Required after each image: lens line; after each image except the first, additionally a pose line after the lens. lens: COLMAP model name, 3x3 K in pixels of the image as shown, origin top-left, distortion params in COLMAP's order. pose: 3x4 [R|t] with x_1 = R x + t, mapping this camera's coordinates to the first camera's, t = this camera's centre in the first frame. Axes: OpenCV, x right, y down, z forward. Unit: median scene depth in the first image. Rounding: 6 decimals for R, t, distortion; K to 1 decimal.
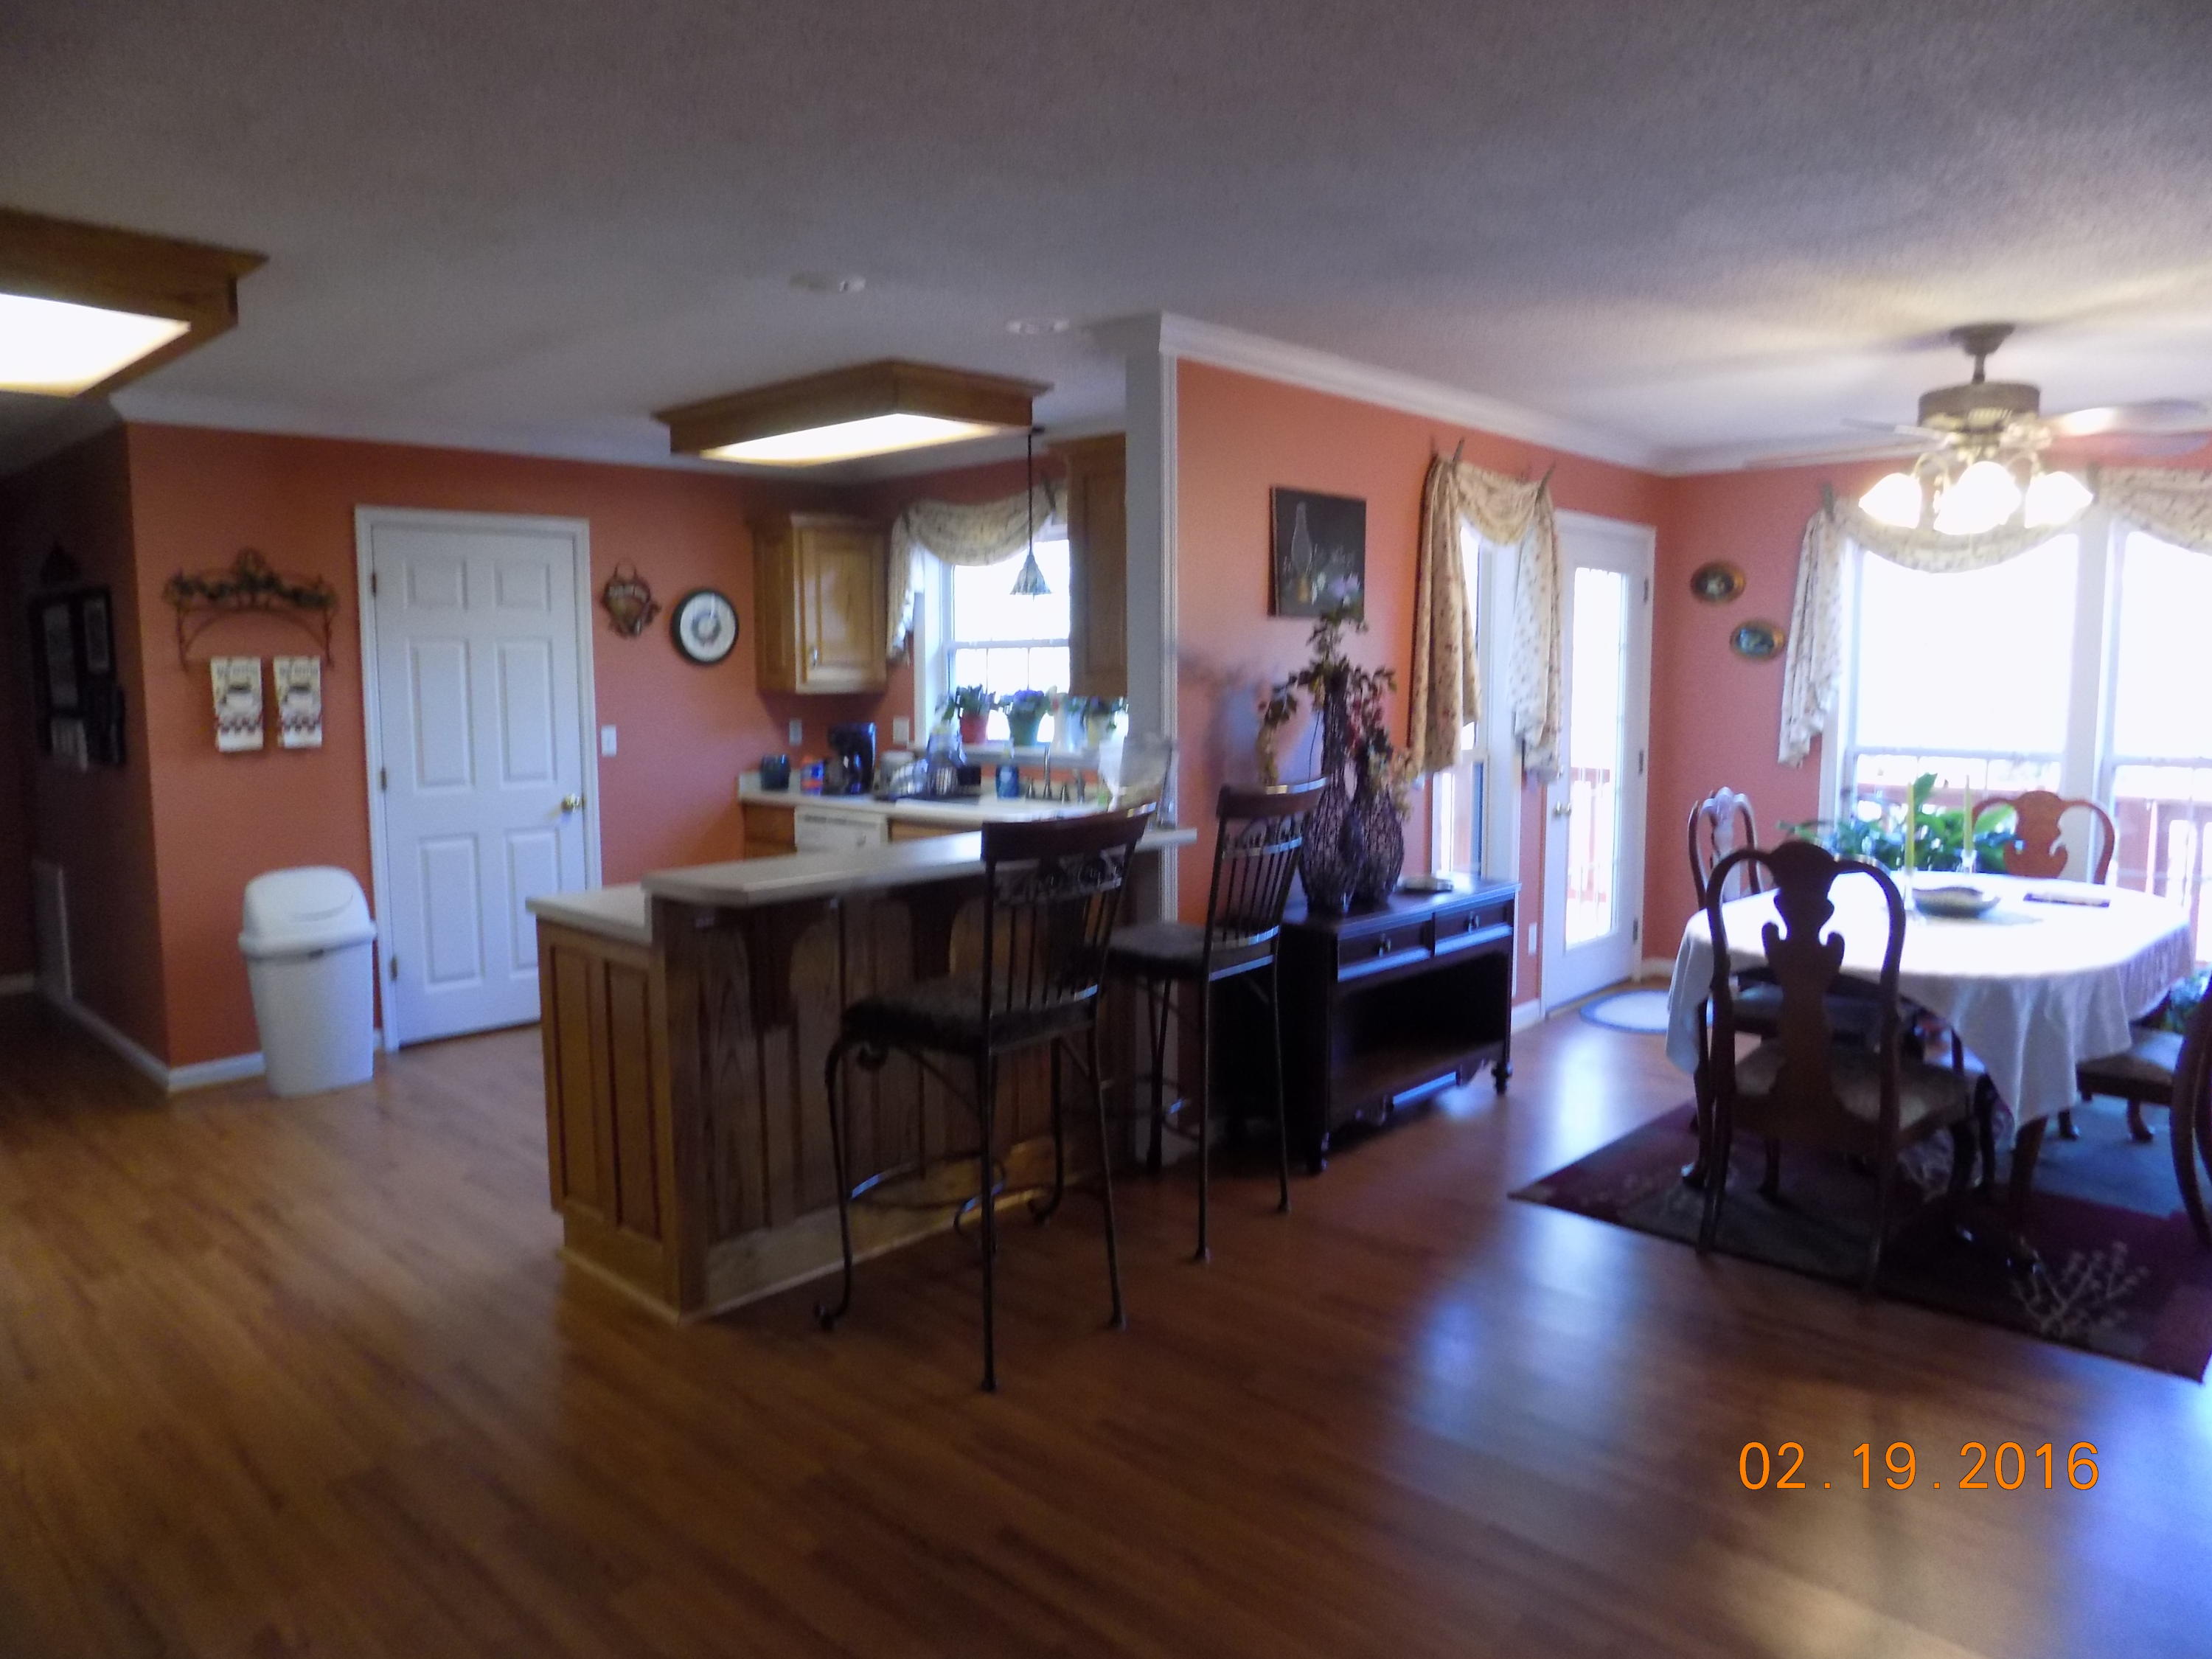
lens RADIAL K [[1488.1, 0, 1117.3], [0, 1488.1, 817.4], [0, 0, 1]] dist [-0.076388, 0.071491]
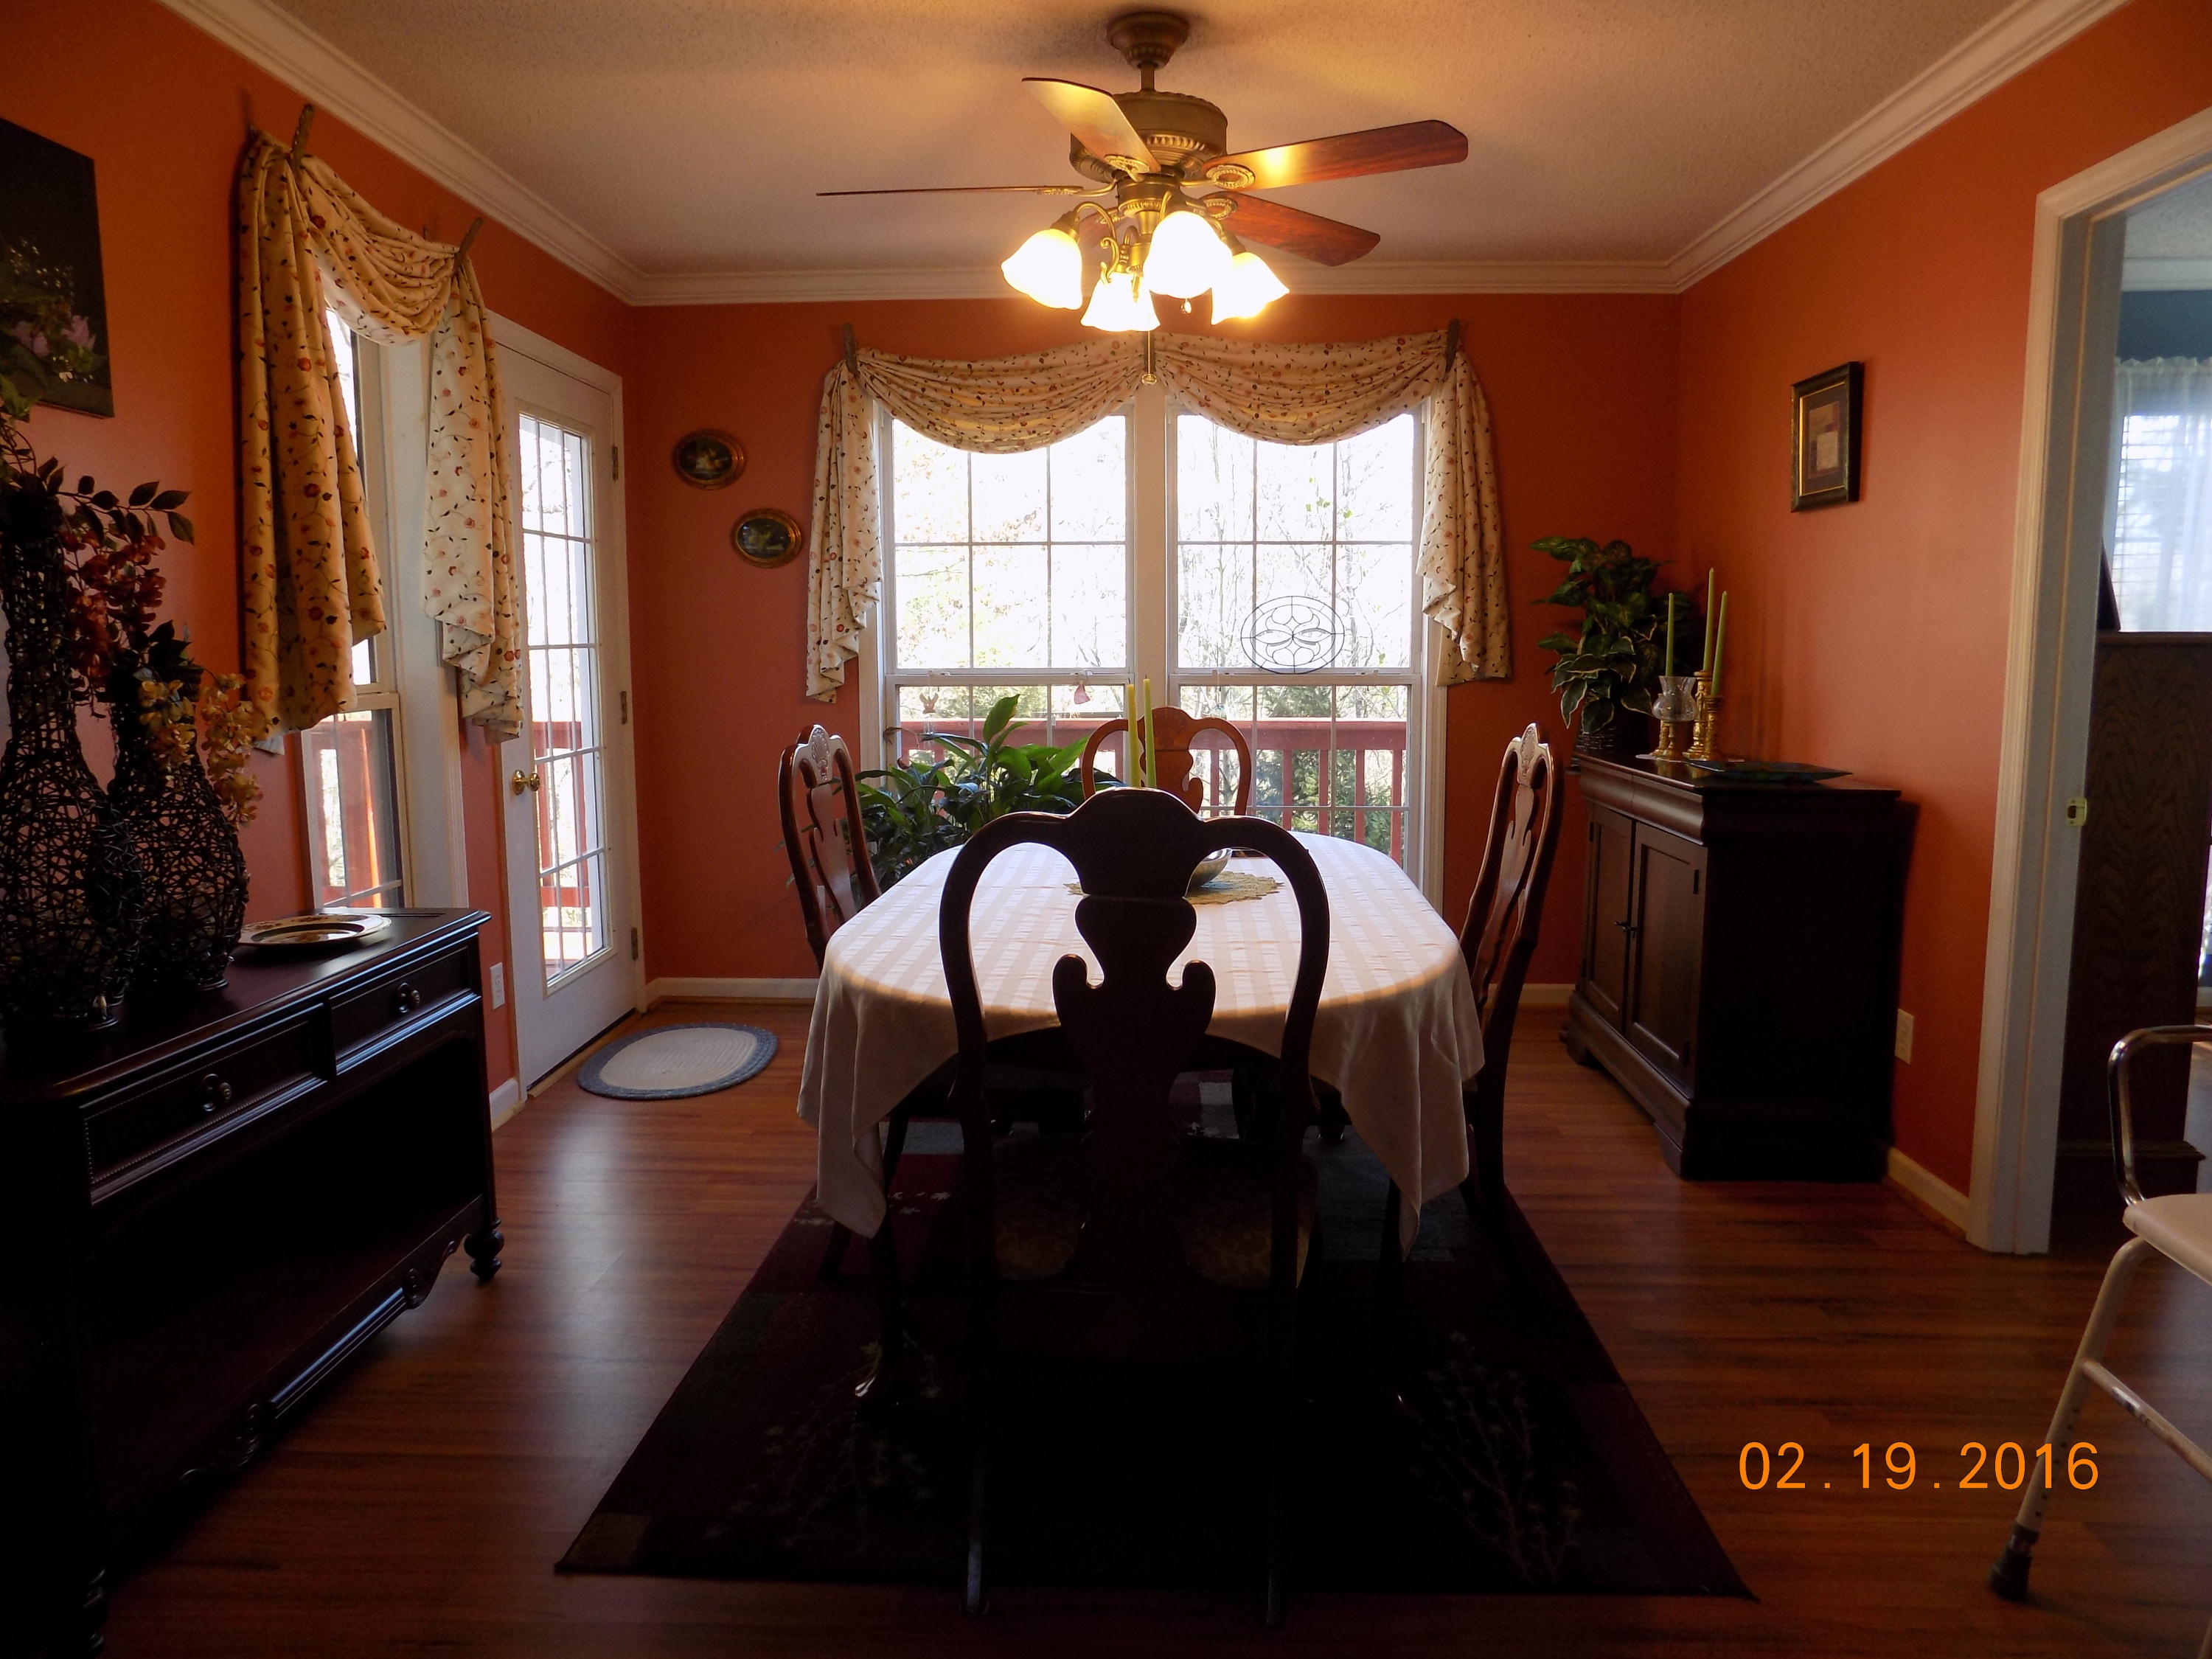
lens RADIAL K [[1488.1, 0, 1118.6], [0, 1488.1, 812.2], [0, 0, 1]] dist [-0.076388, 0.071491]
pose [[0.753488, -0.080629, 0.652499, 0.086162], [0.070879, 0.996629, 0.041305, 0.000741], [-0.653630, 0.015125, 0.756663, 0.396990]]
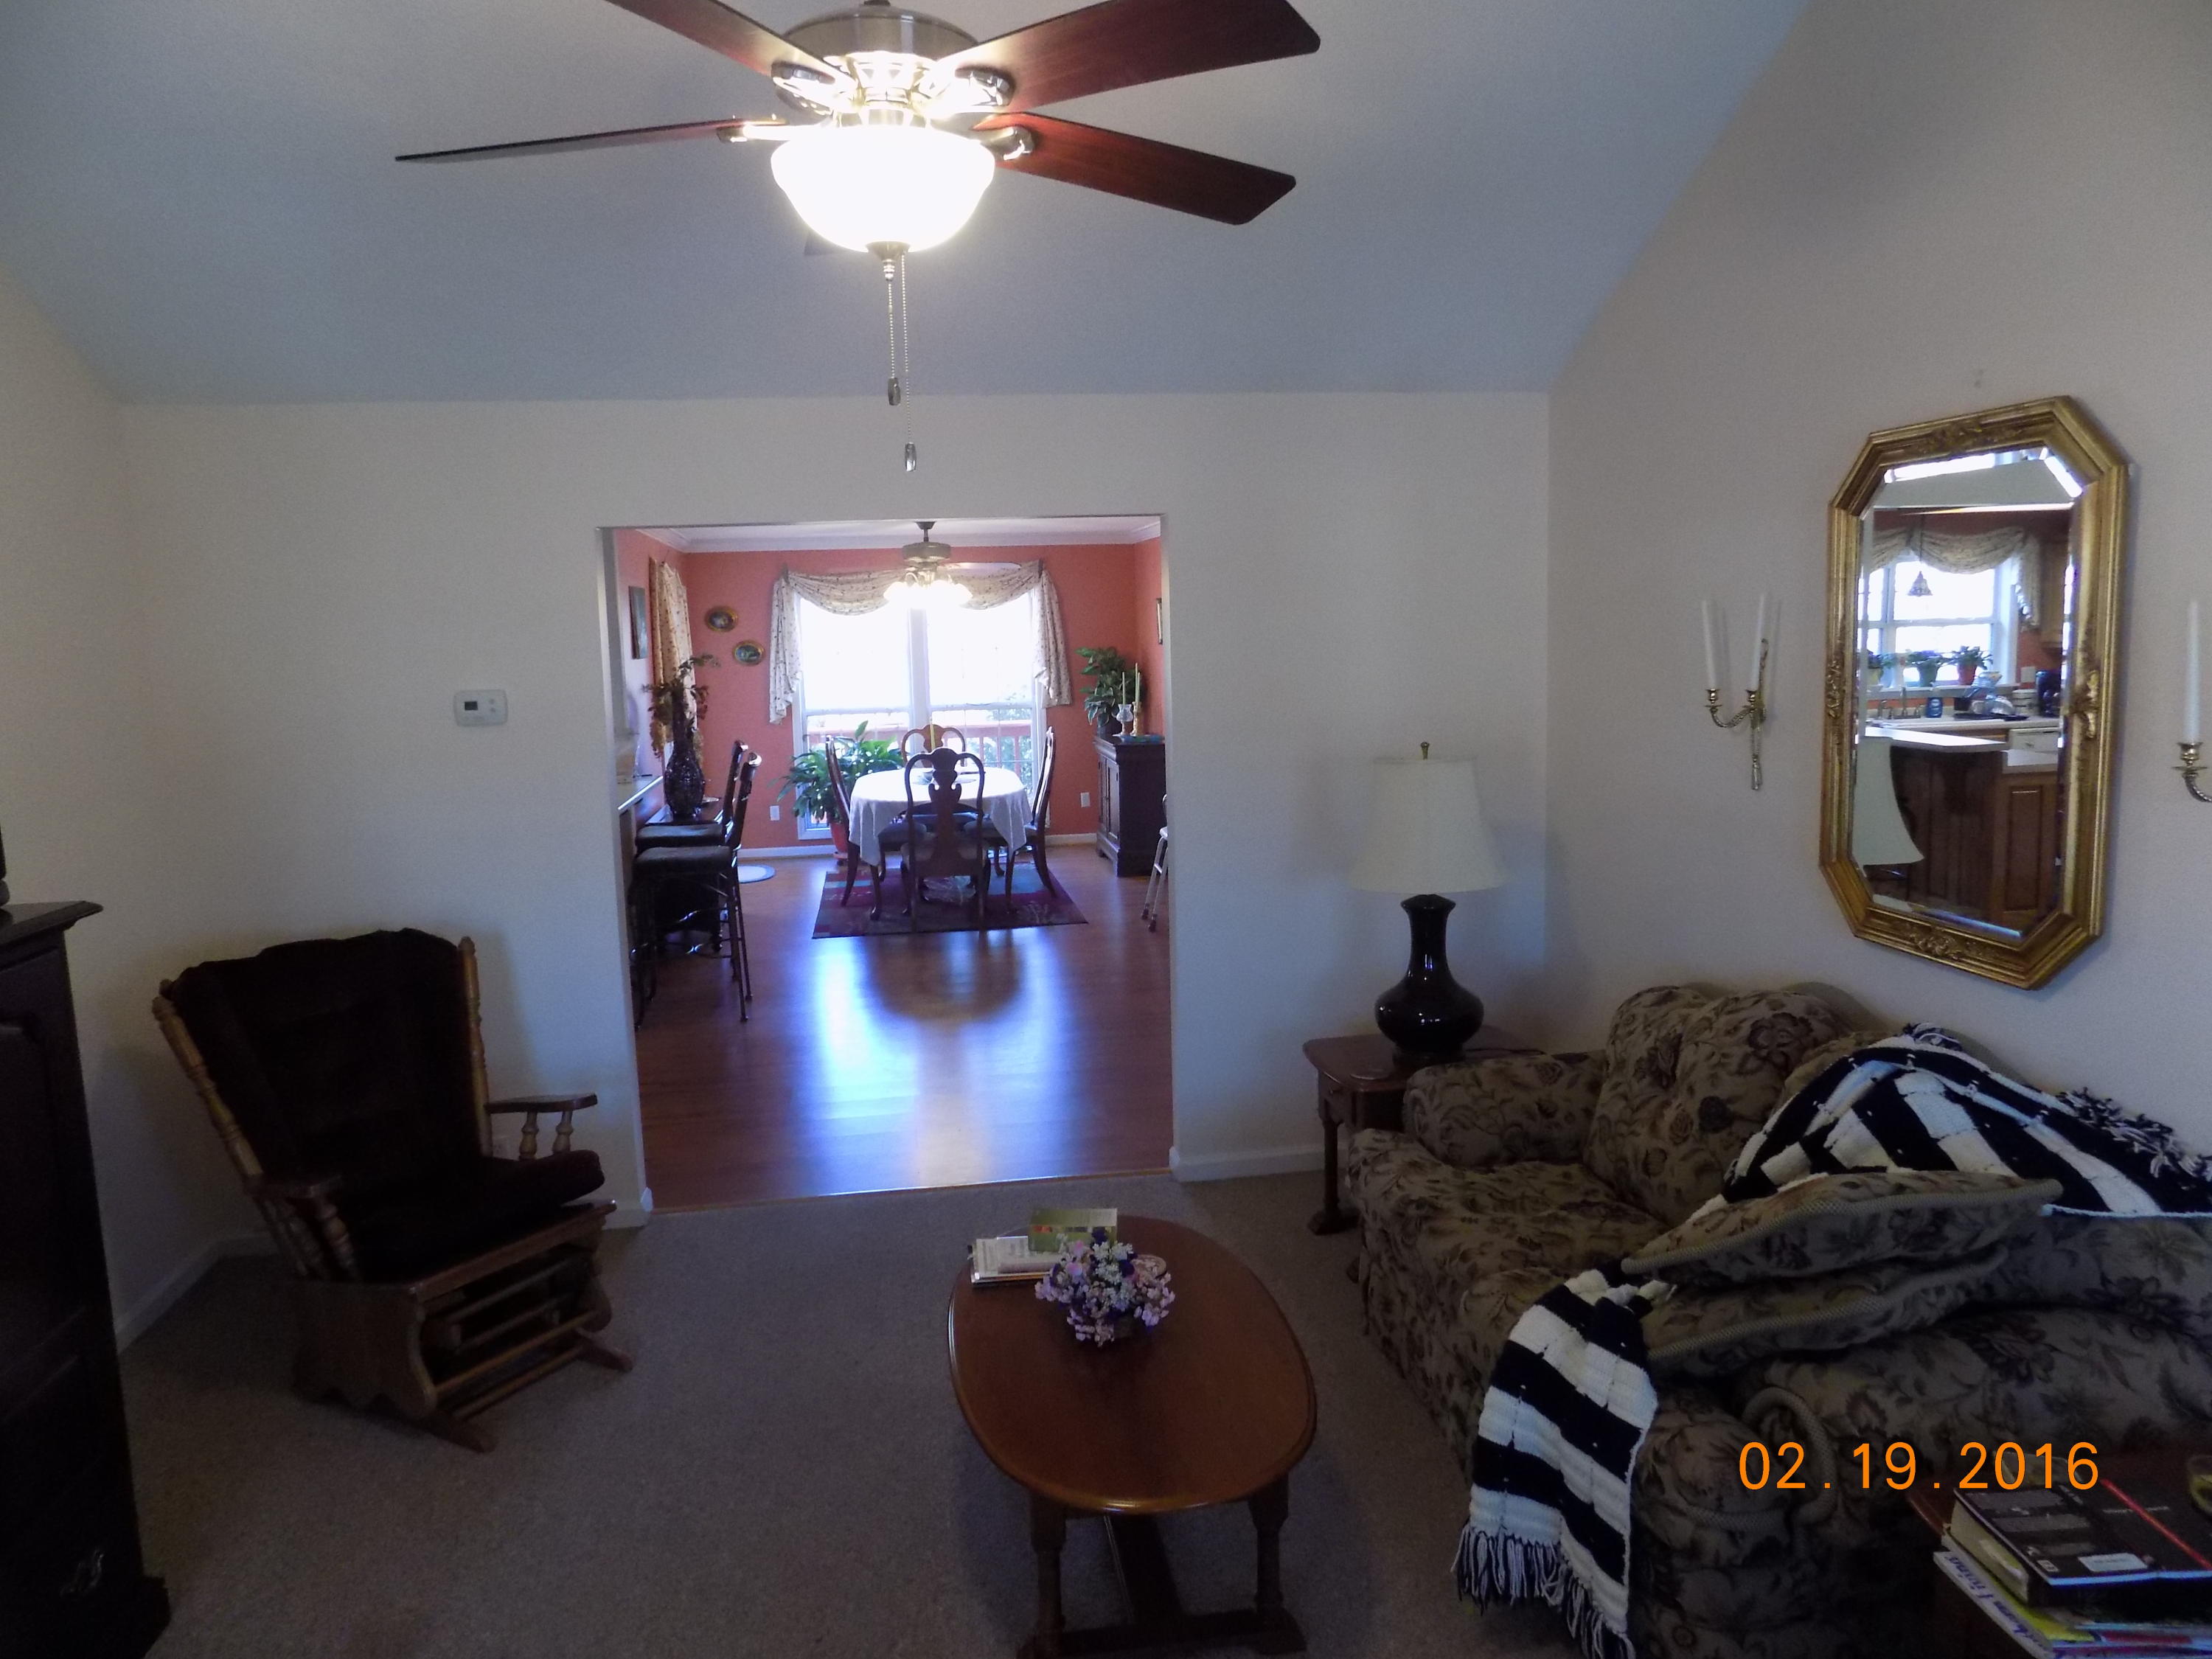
lens RADIAL K [[1488.1, 0, 1108.9], [0, 1488.1, 812.4], [0, 0, 1]] dist [-0.076388, 0.071491]
pose [[0.613456, -0.117597, 0.780924, -0.834333], [0.106140, 0.992157, 0.066026, -0.007821], [-0.782563, 0.042383, 0.621127, -0.476388]]
